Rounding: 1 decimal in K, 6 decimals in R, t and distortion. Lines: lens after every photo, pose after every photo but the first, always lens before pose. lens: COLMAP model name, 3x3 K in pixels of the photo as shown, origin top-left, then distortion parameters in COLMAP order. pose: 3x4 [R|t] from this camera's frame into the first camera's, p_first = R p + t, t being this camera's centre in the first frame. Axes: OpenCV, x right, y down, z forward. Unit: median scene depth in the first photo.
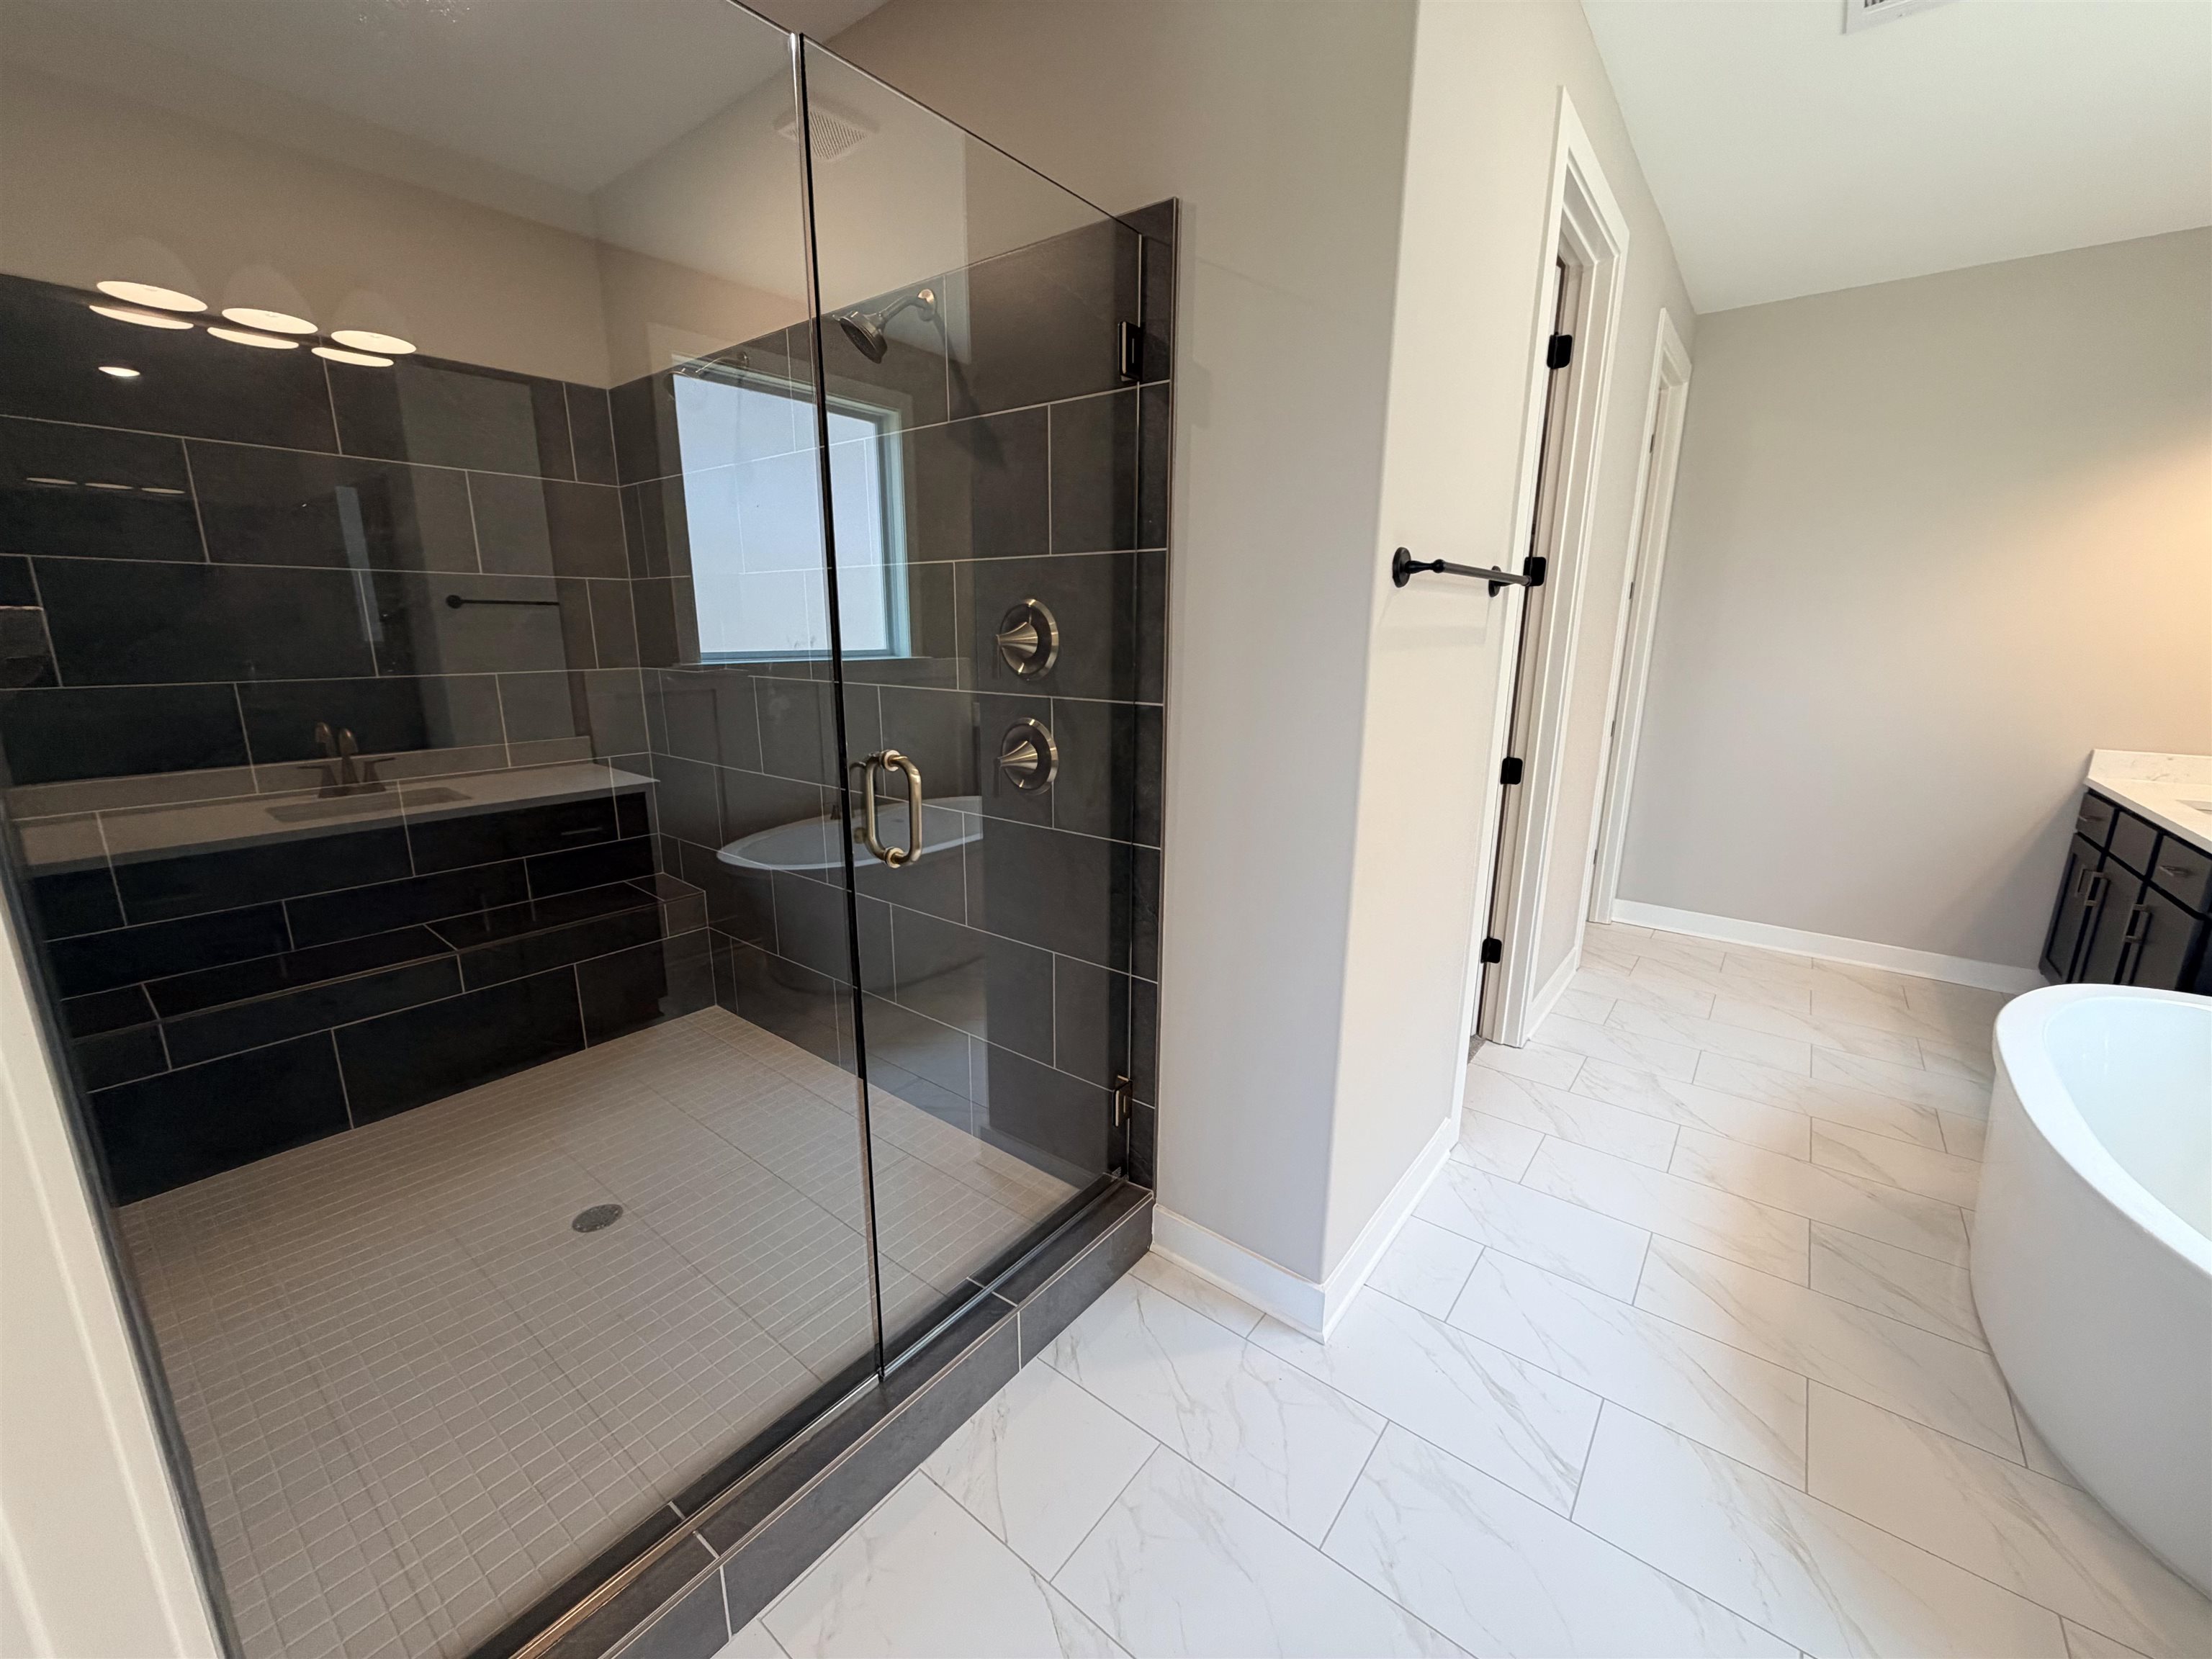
lens RADIAL K [[879.9, 0, 1118.6], [0, 879.9, 829.2], [0, 0, 1]] dist [0.000033, 0.000876]
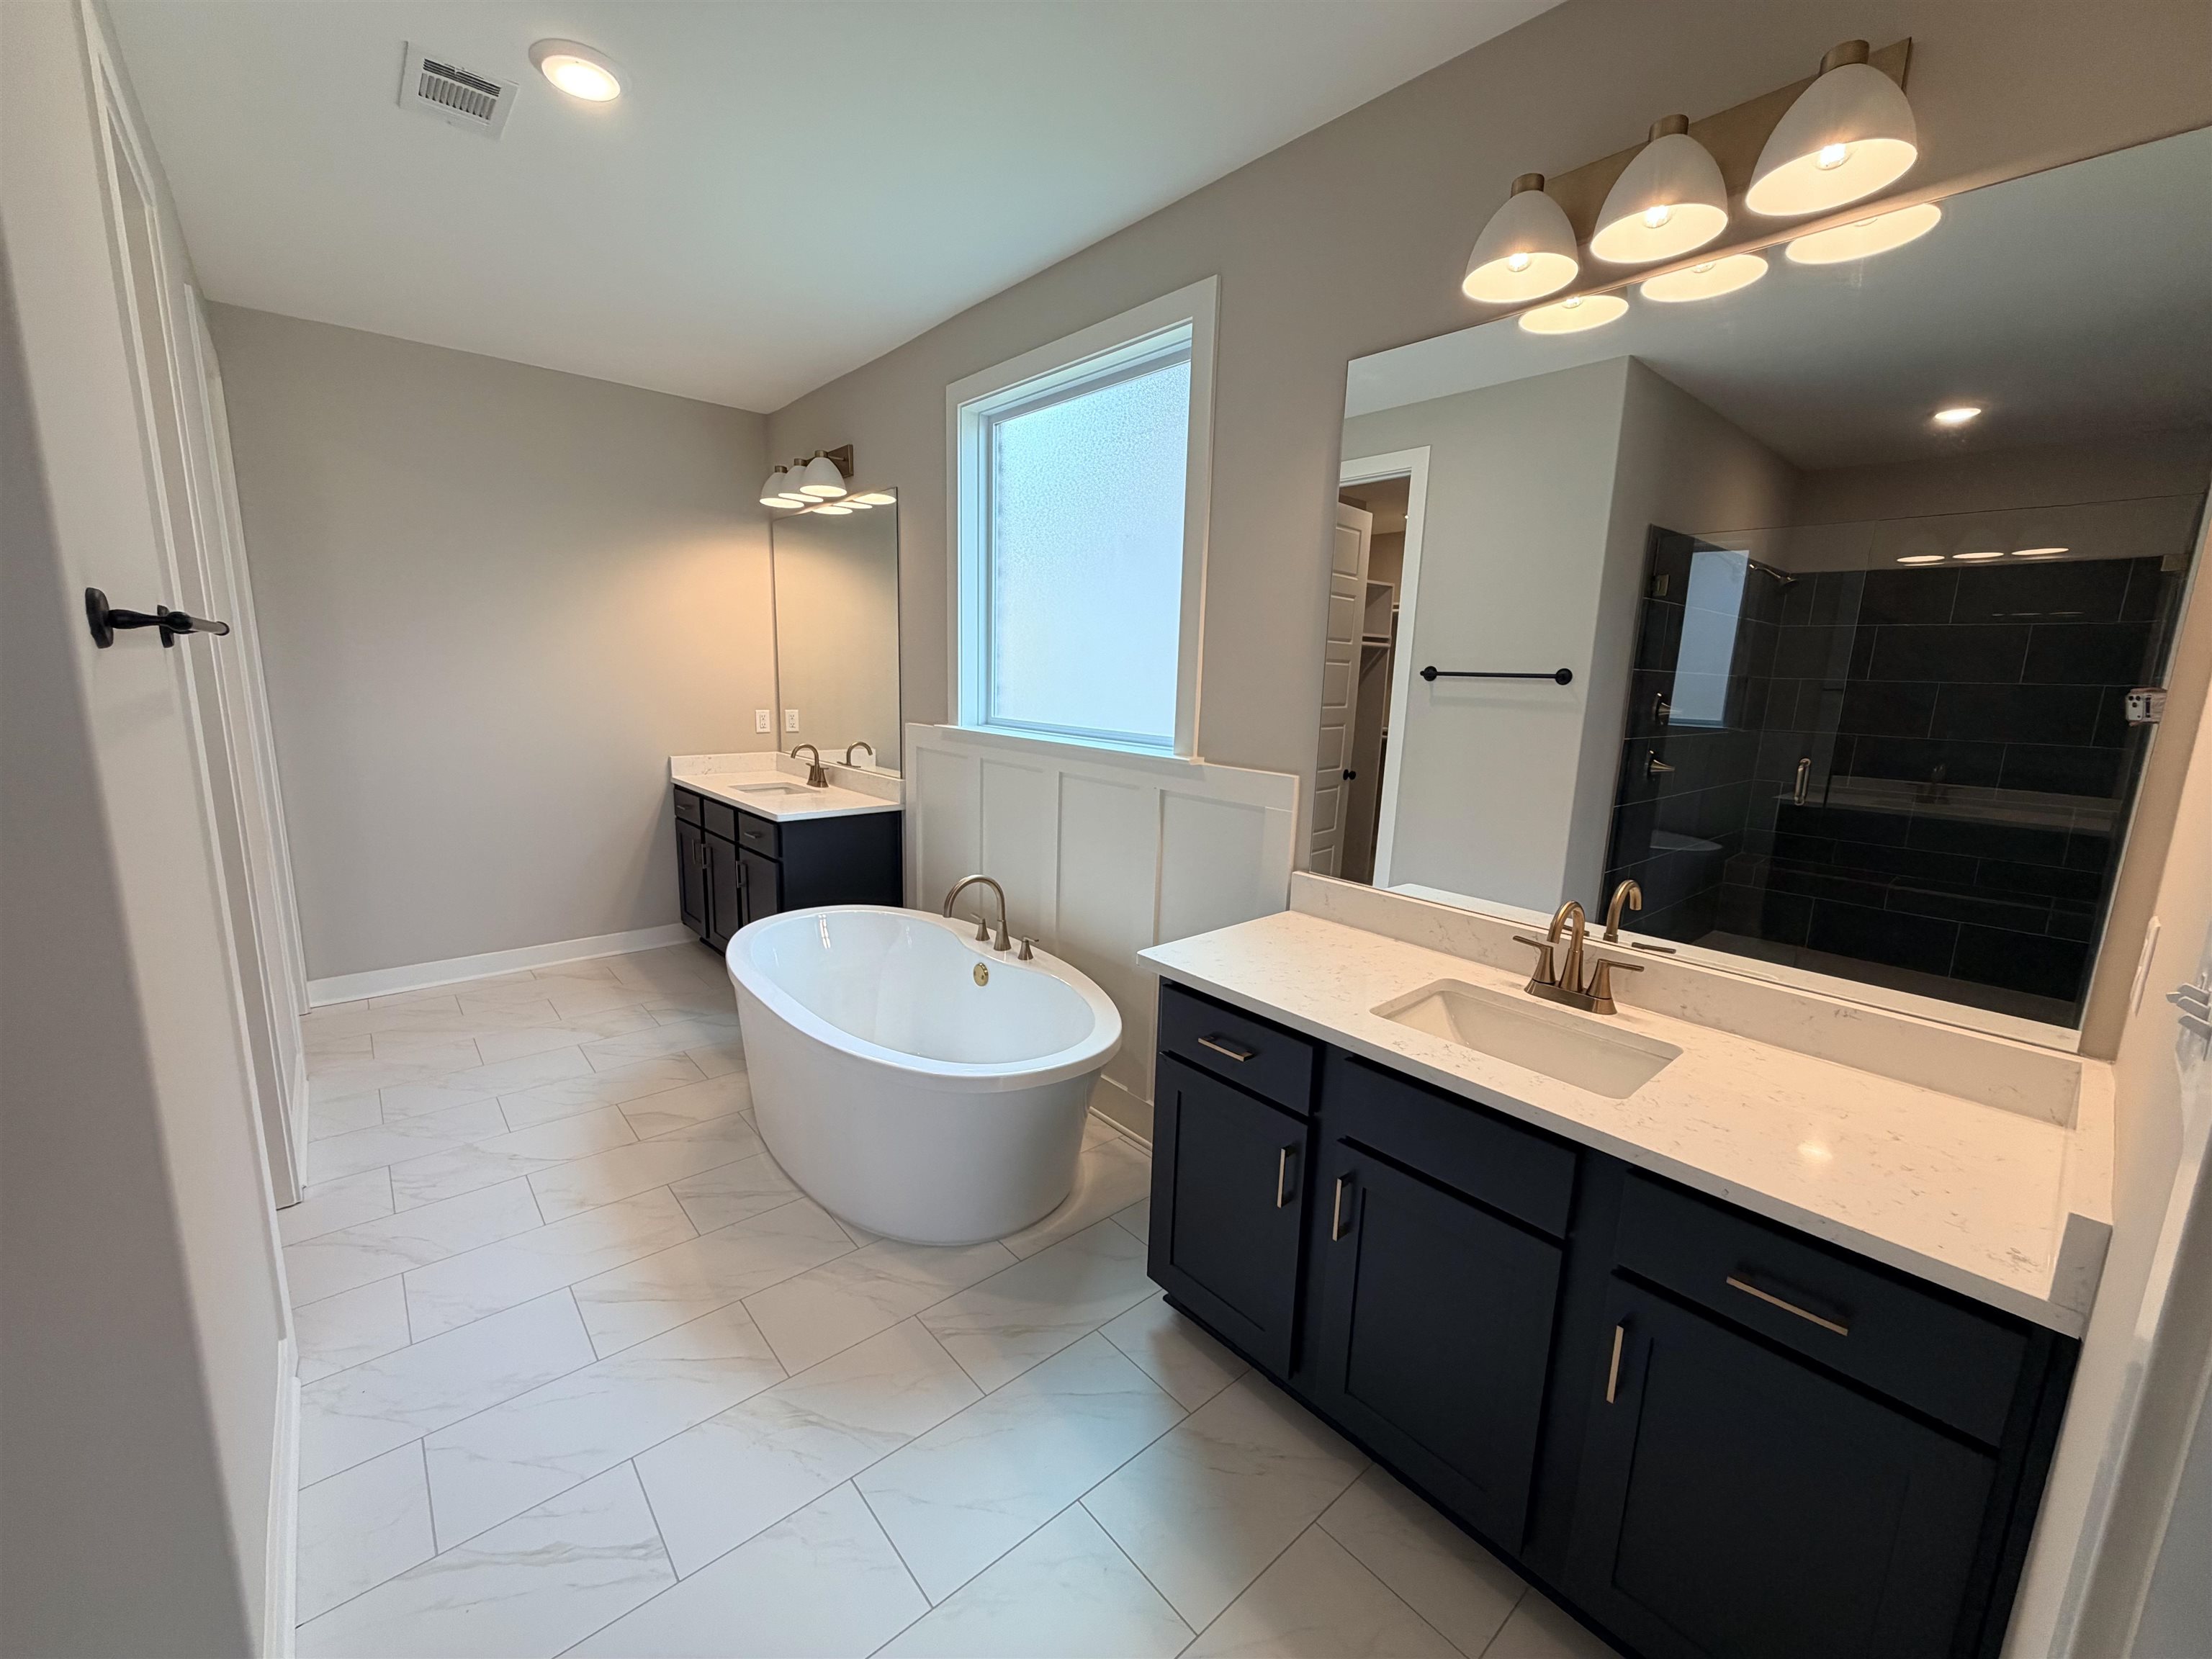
lens RADIAL K [[879.9, 0, 1090.4], [0, 879.9, 830.0], [0, 0, 1]] dist [0.000033, 0.000876]
pose [[0.209472, -0.180538, 0.961003, -0.120836], [0.198350, 0.970220, 0.139035, -0.057808], [-0.957486, 0.161491, 0.239044, 0.101267]]
